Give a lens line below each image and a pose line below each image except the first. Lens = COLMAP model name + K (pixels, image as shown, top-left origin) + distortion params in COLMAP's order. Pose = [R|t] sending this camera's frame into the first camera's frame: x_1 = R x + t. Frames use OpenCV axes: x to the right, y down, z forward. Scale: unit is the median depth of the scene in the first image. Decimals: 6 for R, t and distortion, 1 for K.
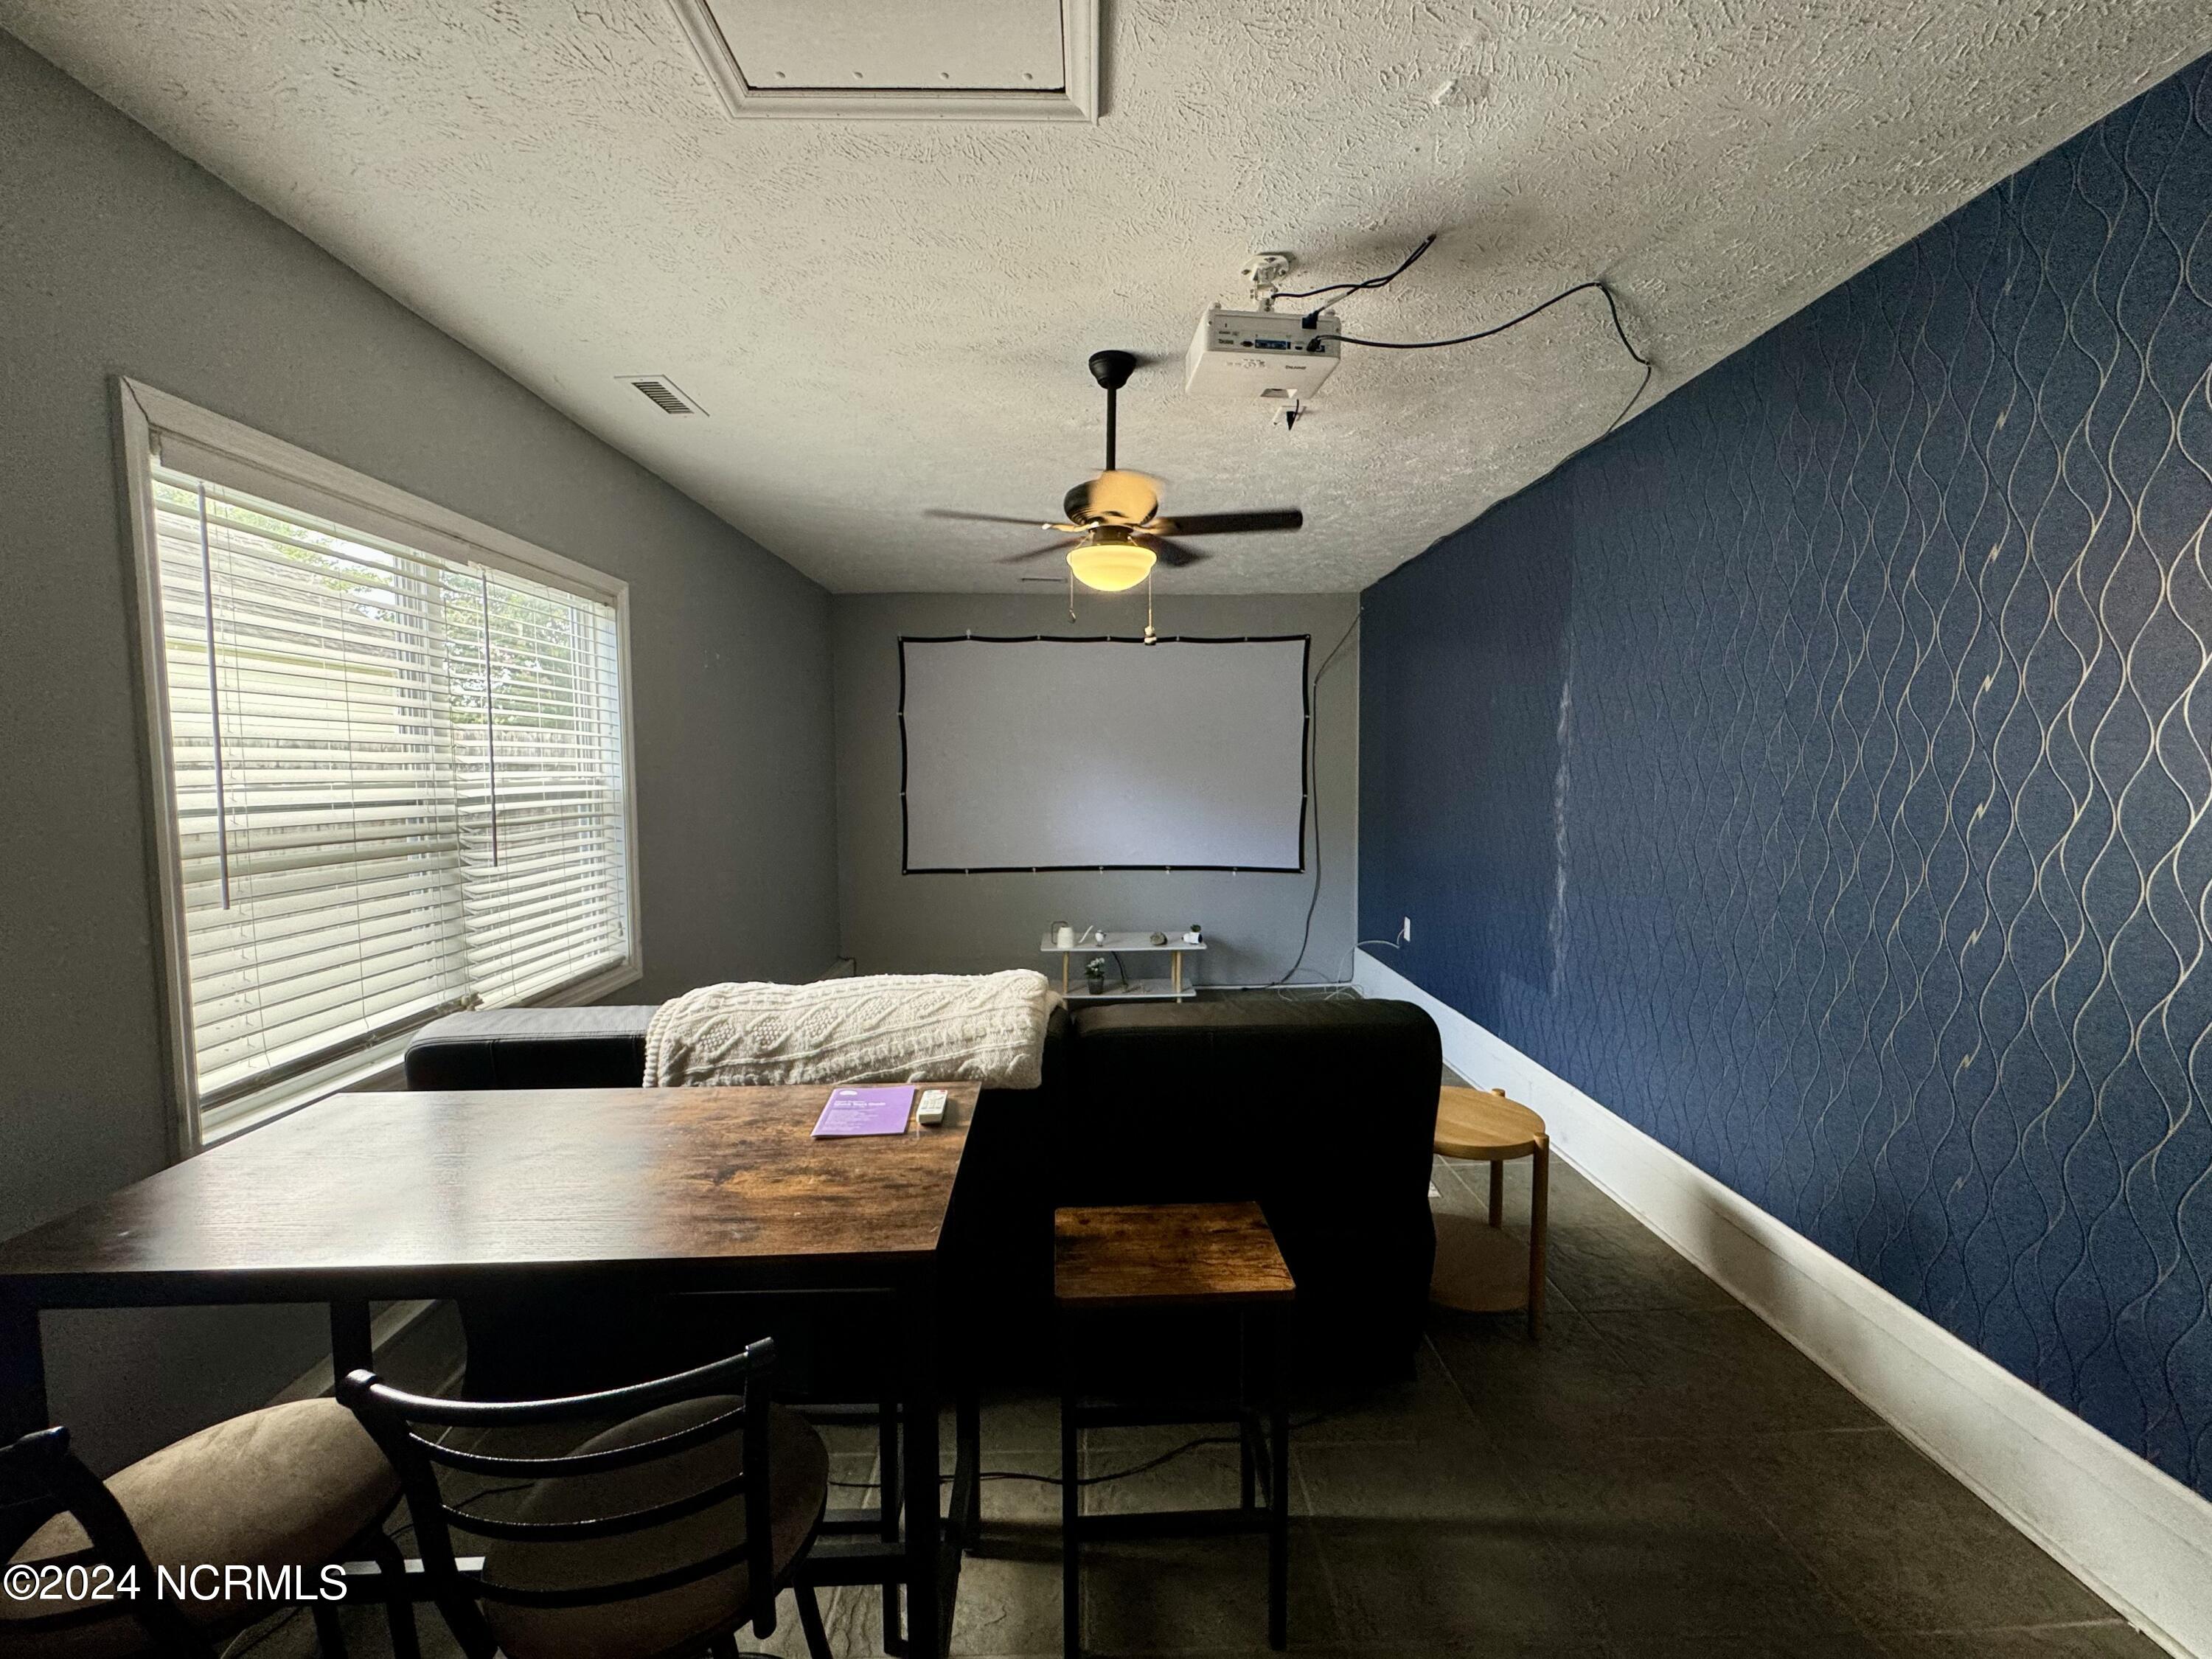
lens RADIAL K [[885.5, 0, 1106.0], [0, 885.5, 829.5], [0, 0, 1]] dist [-0.002942, 0.000396]
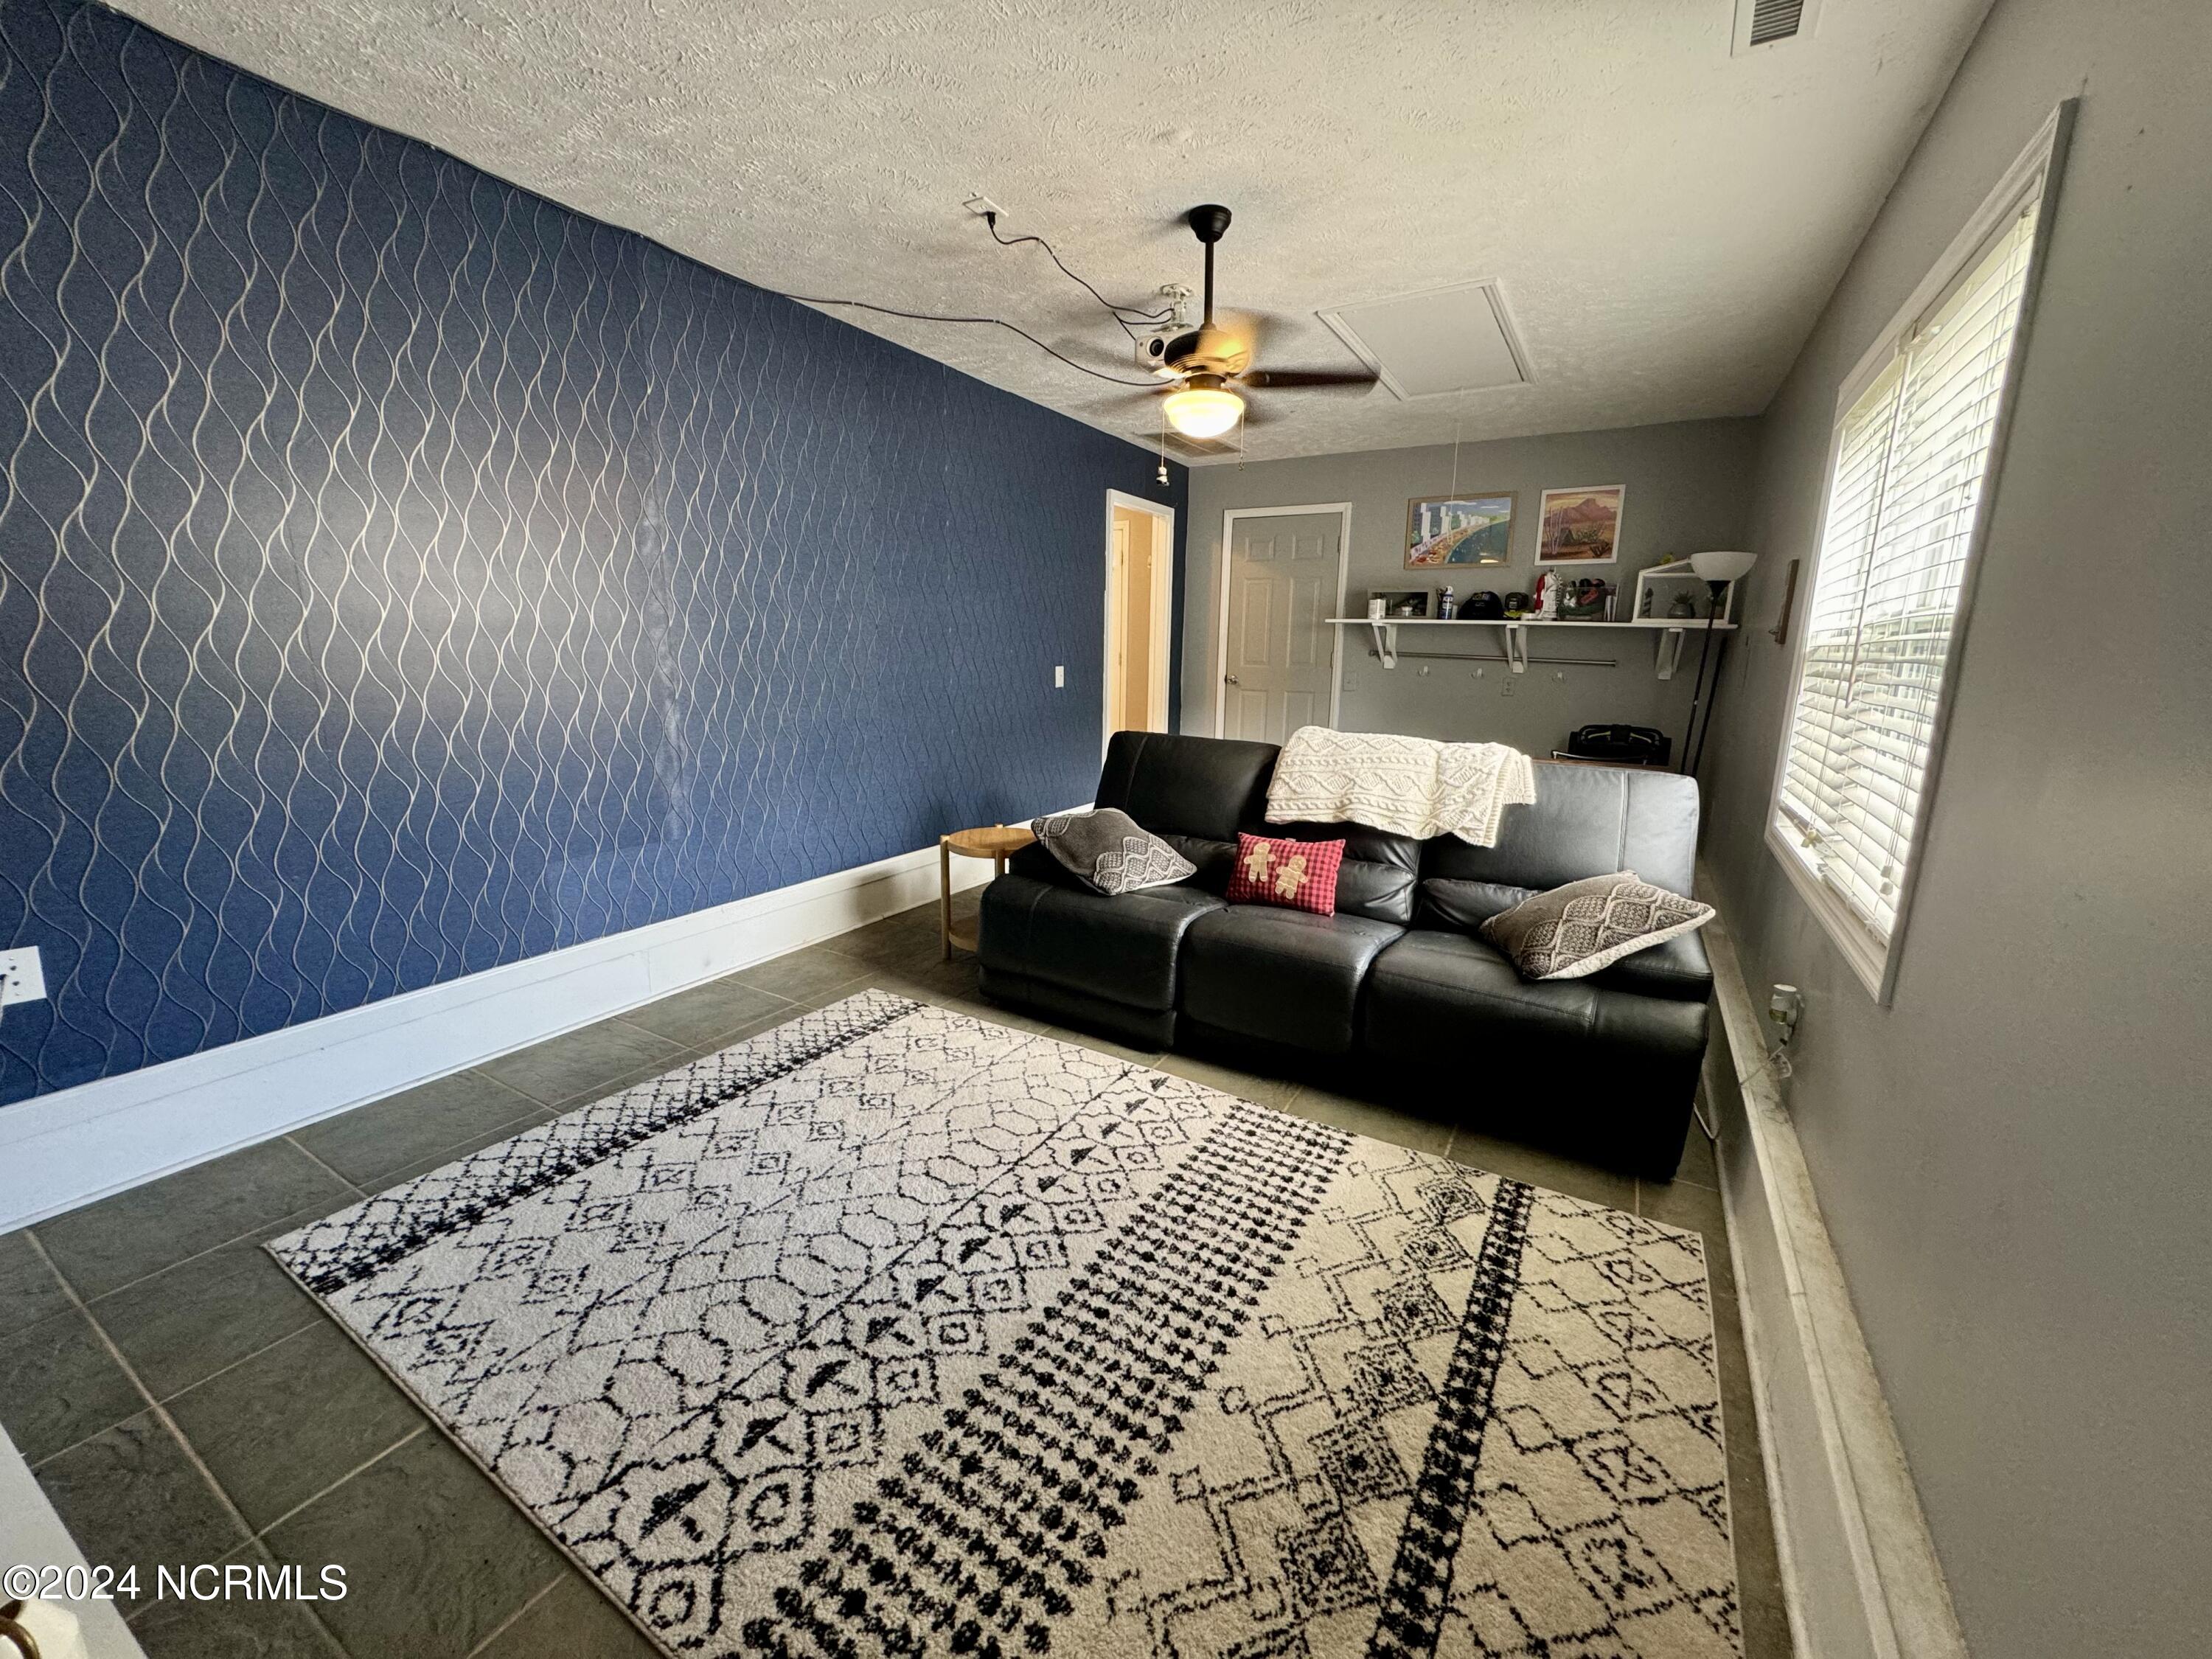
lens RADIAL K [[881.6, 0, 1106.0], [0, 881.6, 829.5], [0, 0, 1]] dist [-0.001440, -0.000115]
pose [[-0.844326, -0.144976, 0.515845, -0.693519], [0.003246, 0.961301, 0.275483, -0.150875], [-0.535820, 0.234272, -0.811180, 2.756322]]
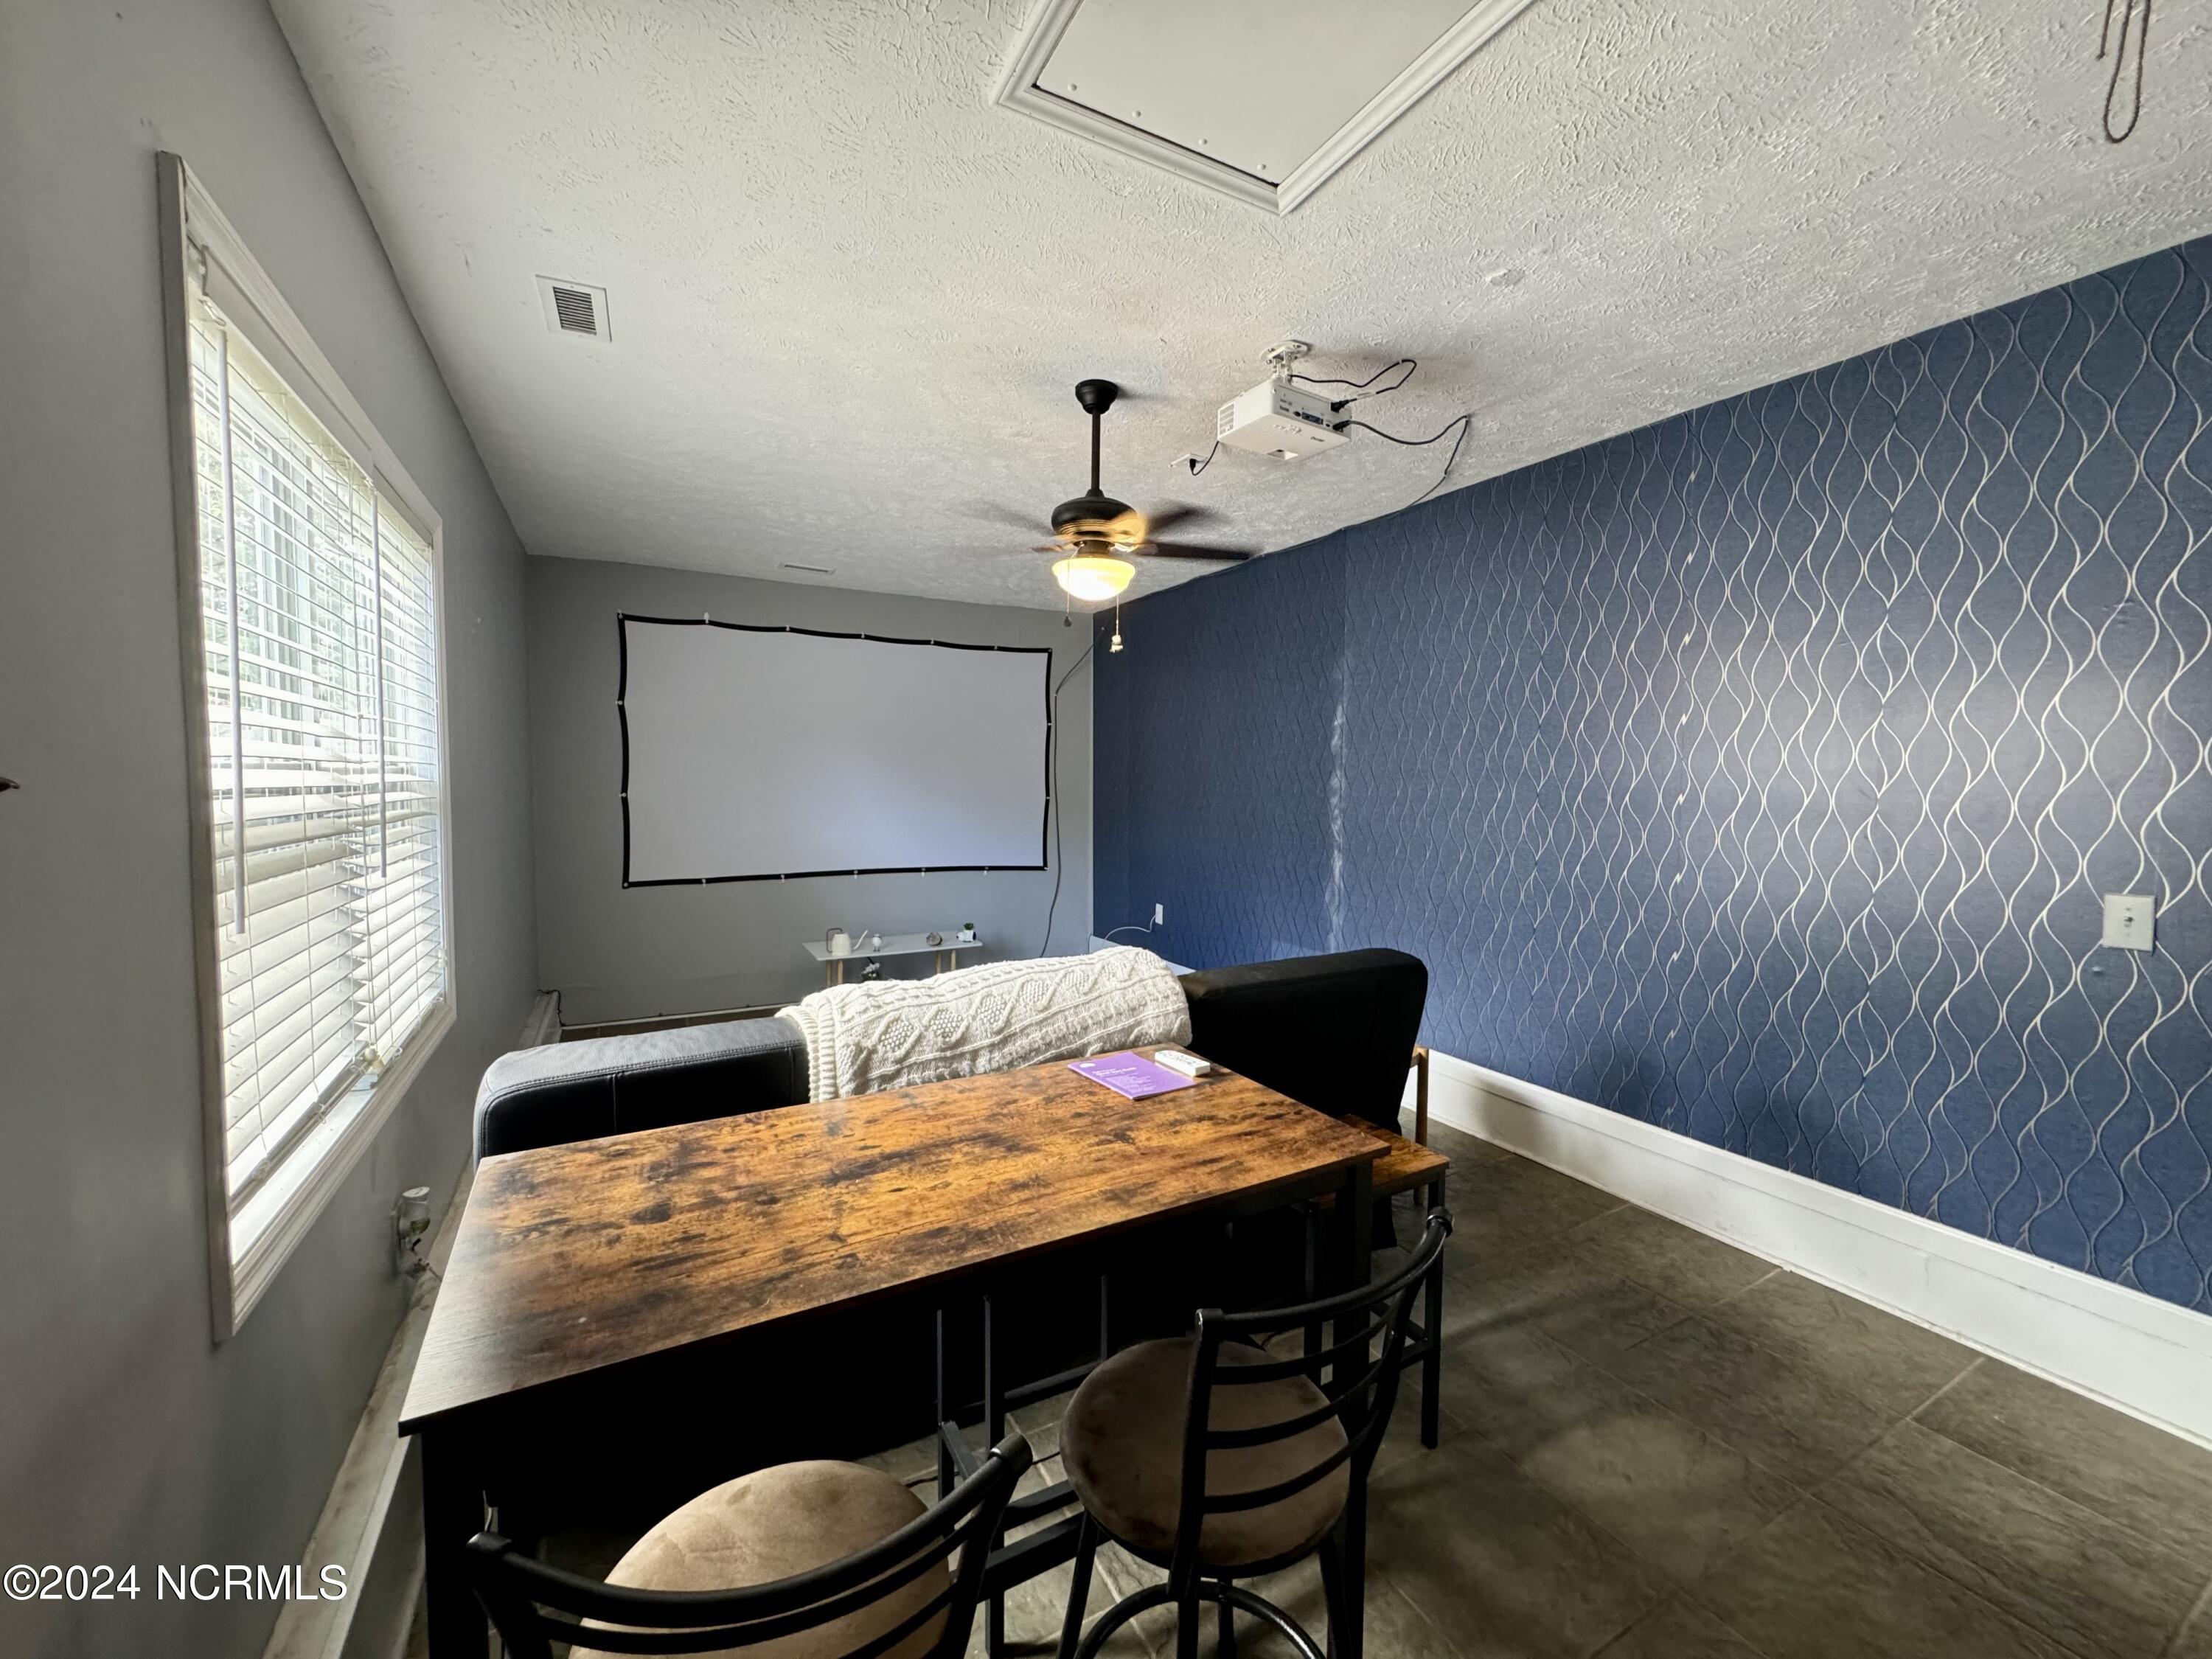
lens RADIAL K [[881.6, 0, 1106.0], [0, 881.6, 829.5], [0, 0, 1]] dist [-0.001440, -0.000115]
pose [[0.889194, -0.014532, 0.457299, -0.631199], [0.018907, 0.999809, -0.004991, 0.021674], [-0.457139, 0.013084, 0.889299, 0.052968]]
